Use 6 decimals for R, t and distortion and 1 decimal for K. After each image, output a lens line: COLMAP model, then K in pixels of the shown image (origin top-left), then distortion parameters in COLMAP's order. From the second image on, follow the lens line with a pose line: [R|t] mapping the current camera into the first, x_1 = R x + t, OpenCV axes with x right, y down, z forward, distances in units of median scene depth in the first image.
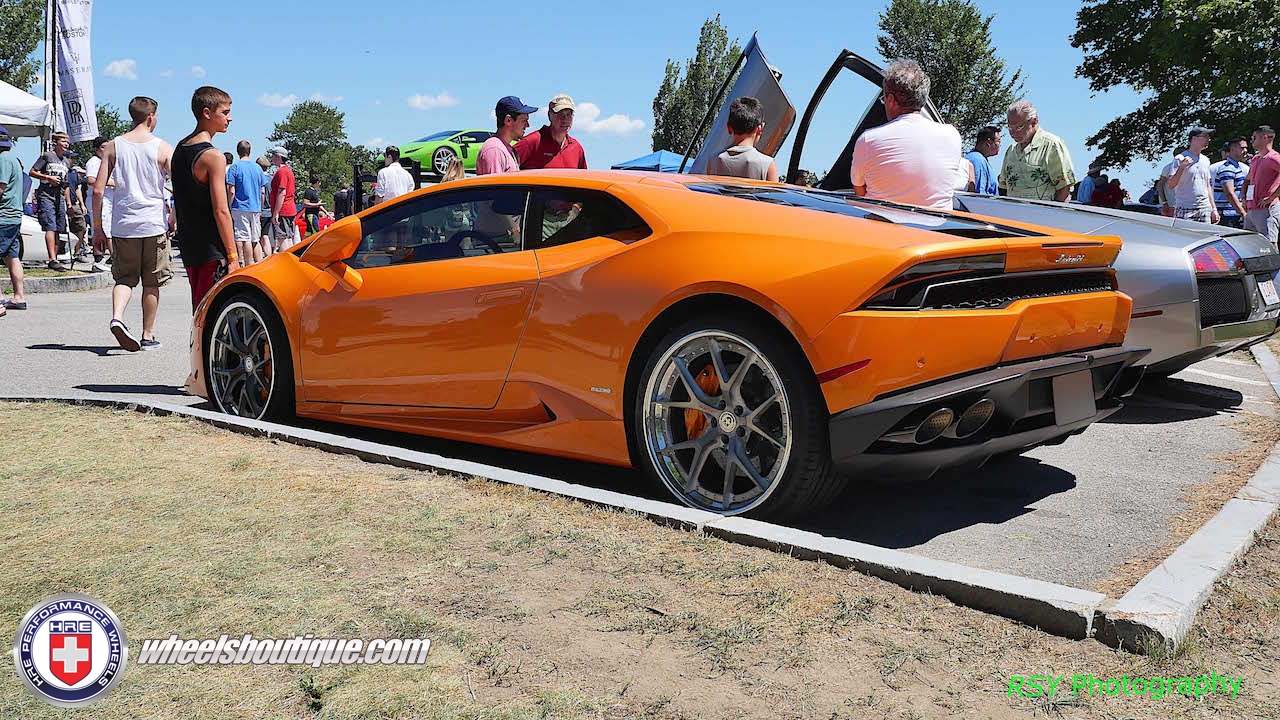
lens RADIAL K [[1284.0, 0, 640.0], [0, 1284.0, 360.0], [0, 0, 1]] dist [-0.151720, -0.000543]
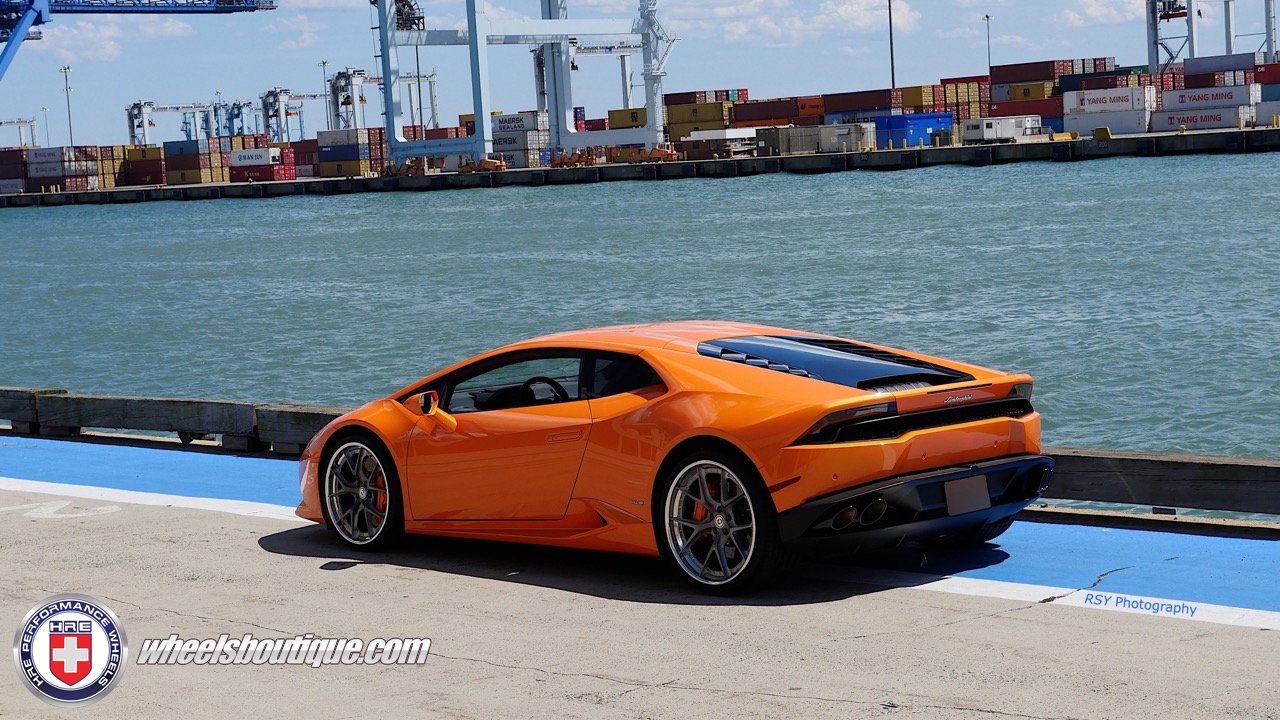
lens RADIAL K [[2557.9, 0, 640.0], [0, 2557.9, 360.0], [0, 0, 1]] dist [0.092069, 0.356920]
pose [[0.995844, -0.041676, -0.080986, 0.231358], [0.038562, 0.998470, -0.039640, -0.024253], [0.082515, 0.036353, 0.995927, -2.024895]]
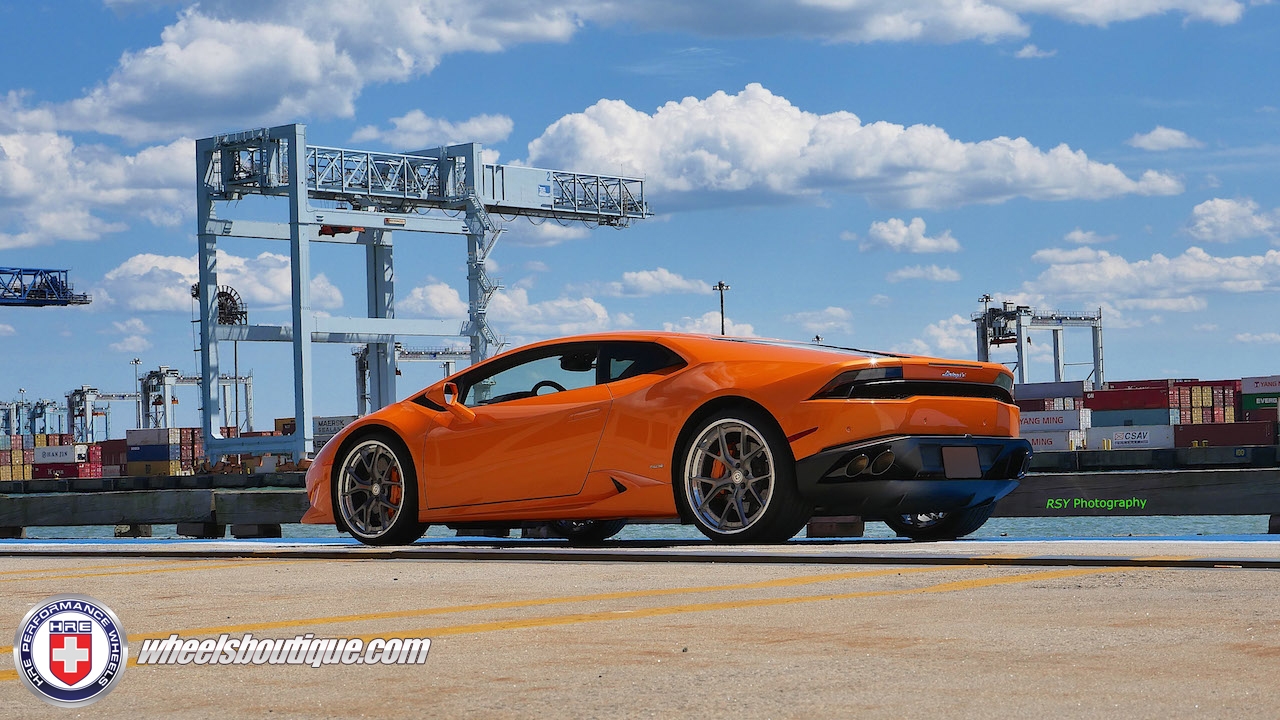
lens RADIAL K [[2669.9, 0, 640.0], [0, 2669.9, 360.0], [0, 0, 1]] dist [0.037114, 0.317388]
pose [[0.999824, -0.018604, -0.002319, -0.045326], [0.017947, 0.985526, -0.168571, 0.483923], [0.005422, 0.168500, 0.985687, -2.413944]]
